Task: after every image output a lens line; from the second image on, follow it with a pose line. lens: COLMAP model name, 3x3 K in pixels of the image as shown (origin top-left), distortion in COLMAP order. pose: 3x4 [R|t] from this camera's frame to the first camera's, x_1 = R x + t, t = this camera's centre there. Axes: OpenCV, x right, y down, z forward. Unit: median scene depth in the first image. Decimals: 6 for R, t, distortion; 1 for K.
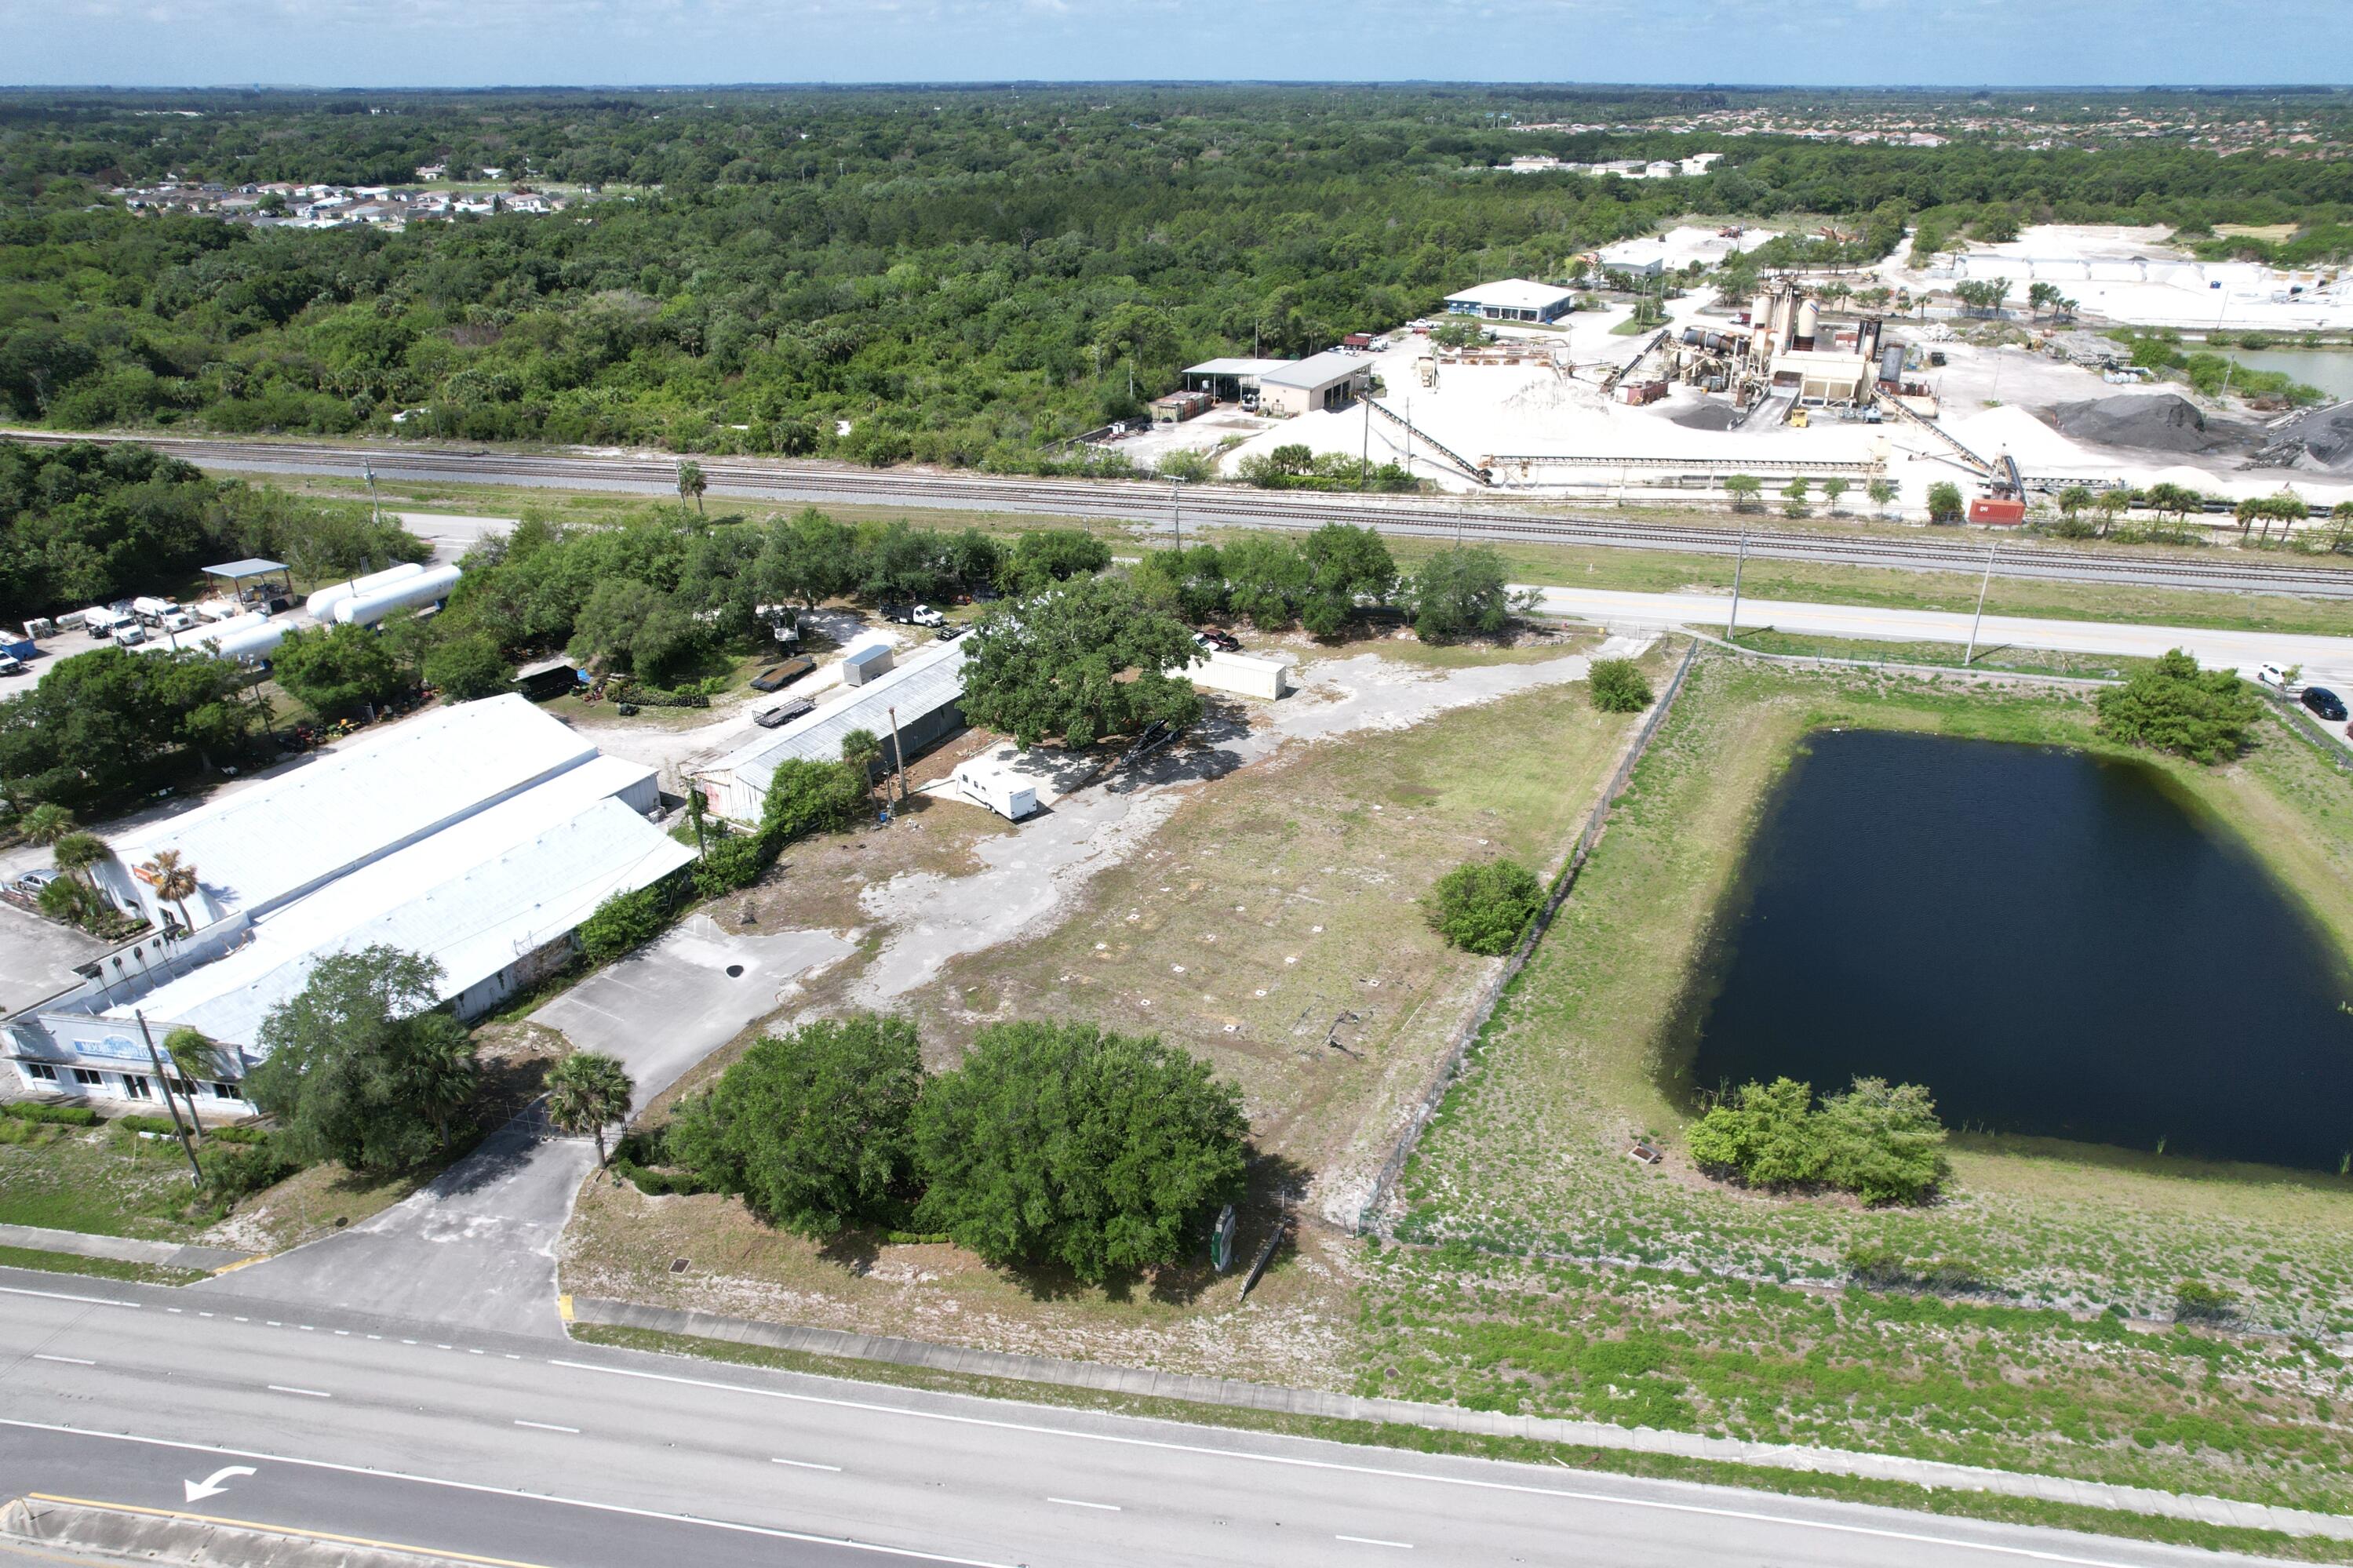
lens RADIAL K [[1511.0, 0, 1185.1], [0, 1511.0, 791.9], [0, 0, 1]] dist [-0.075578, 0.066066]
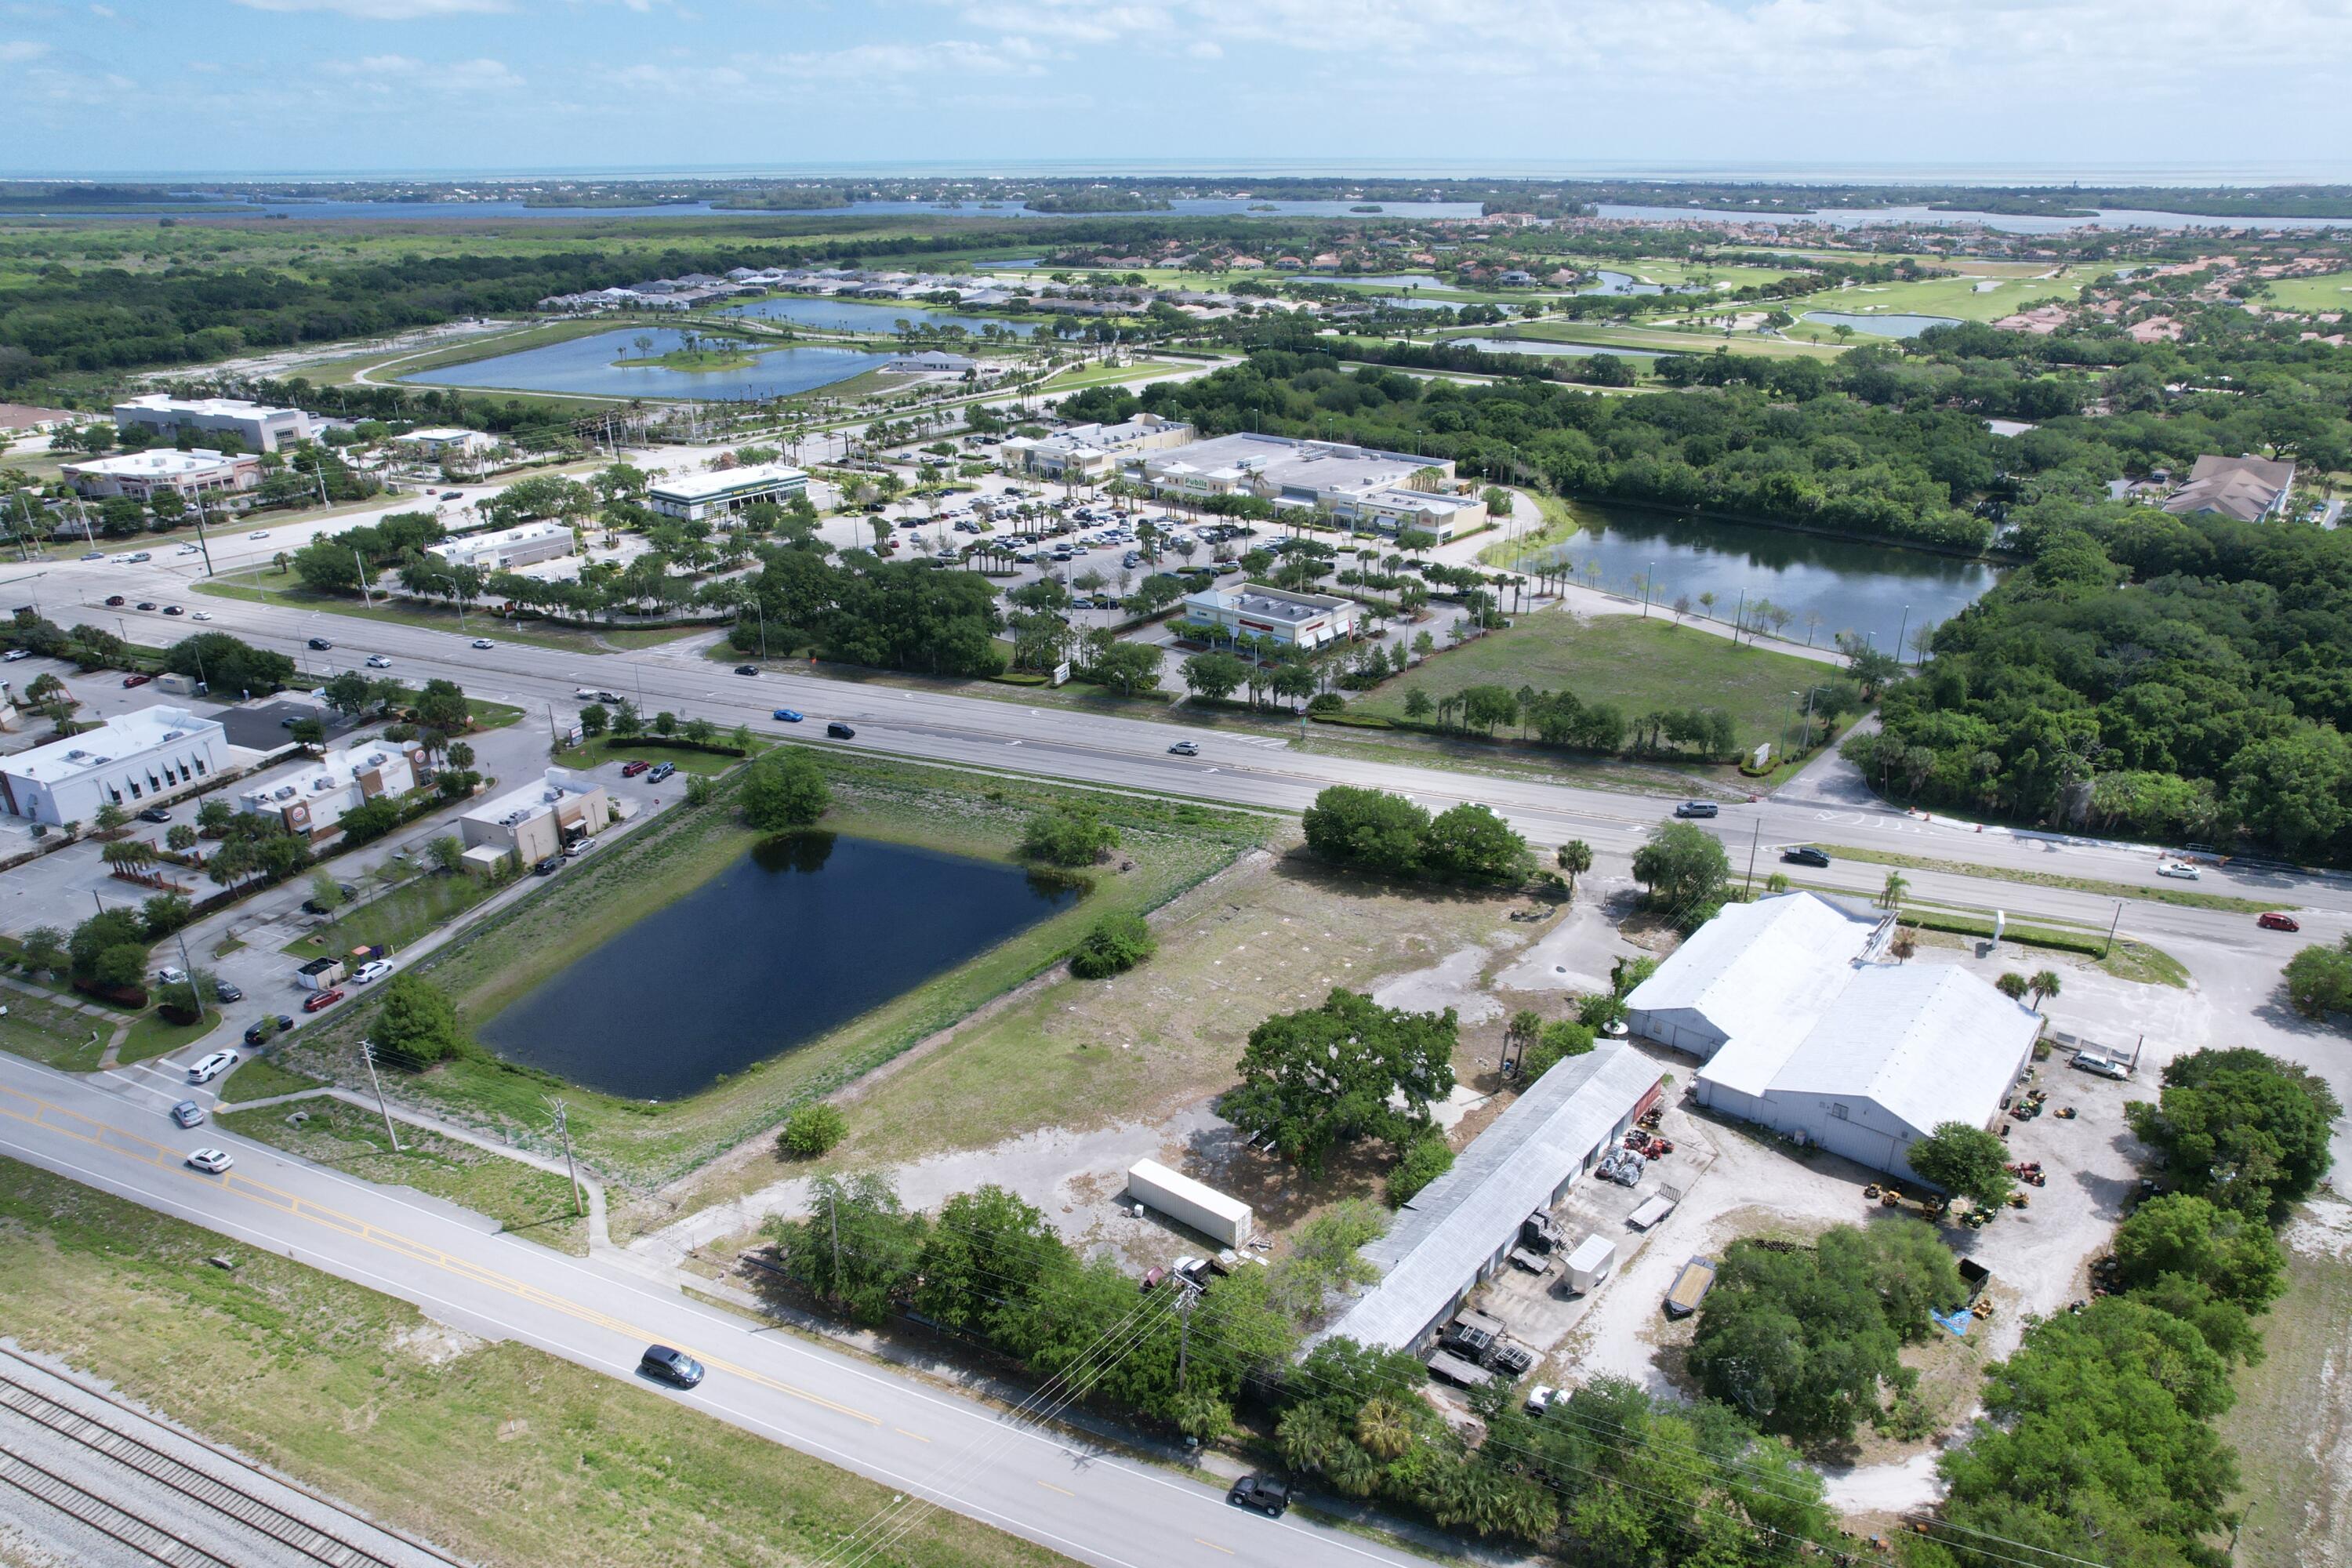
lens RADIAL K [[1531.9, 0, 1176.0], [0, 1531.9, 784.0], [0, 0, 1]] dist [-0.071674, 0.061150]
pose [[-0.979474, -0.071561, 0.188440, -0.123889], [0.093740, 0.665906, 0.740123, -0.935795], [-0.178447, 0.742596, -0.645529, 1.408323]]
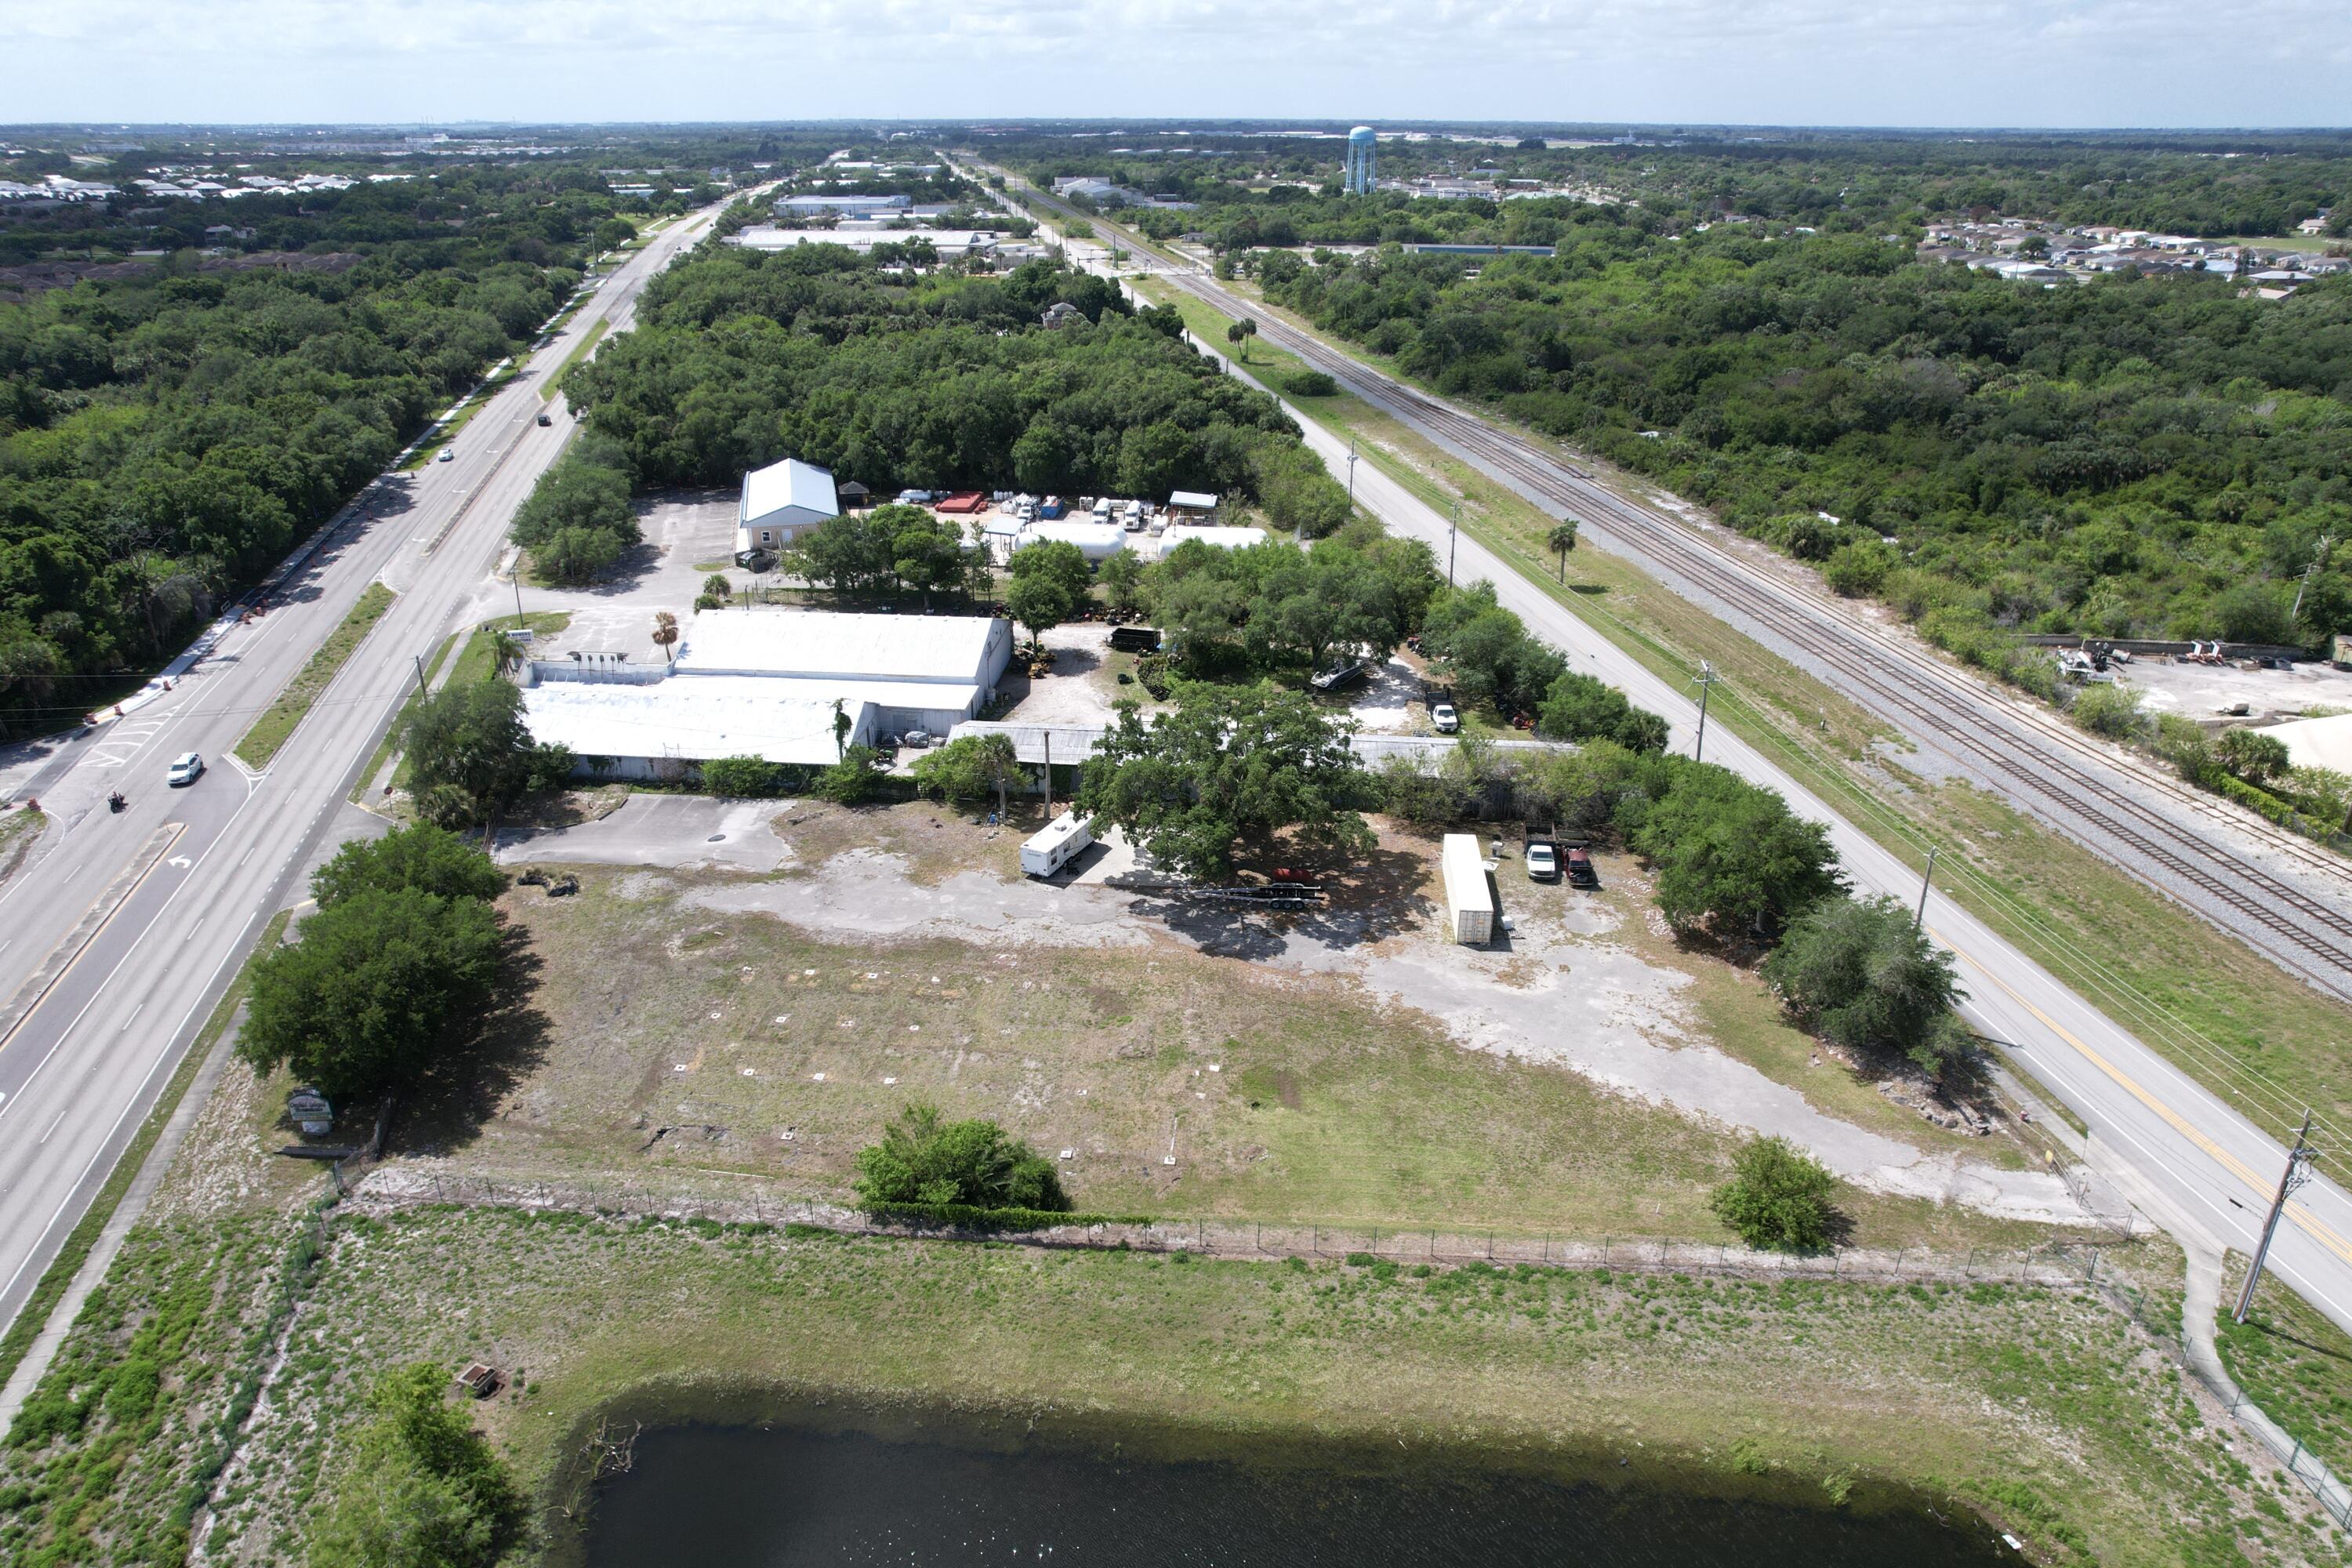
lens RADIAL K [[1510.6, 0, 1184.6], [0, 1510.6, 791.9], [0, 0, 1]] dist [-0.075578, 0.066066]
pose [[0.390246, 0.382981, -0.837278, 0.603922], [-0.402081, 0.888973, 0.219221, -0.236151], [0.828275, 0.251103, 0.500907, 0.471705]]
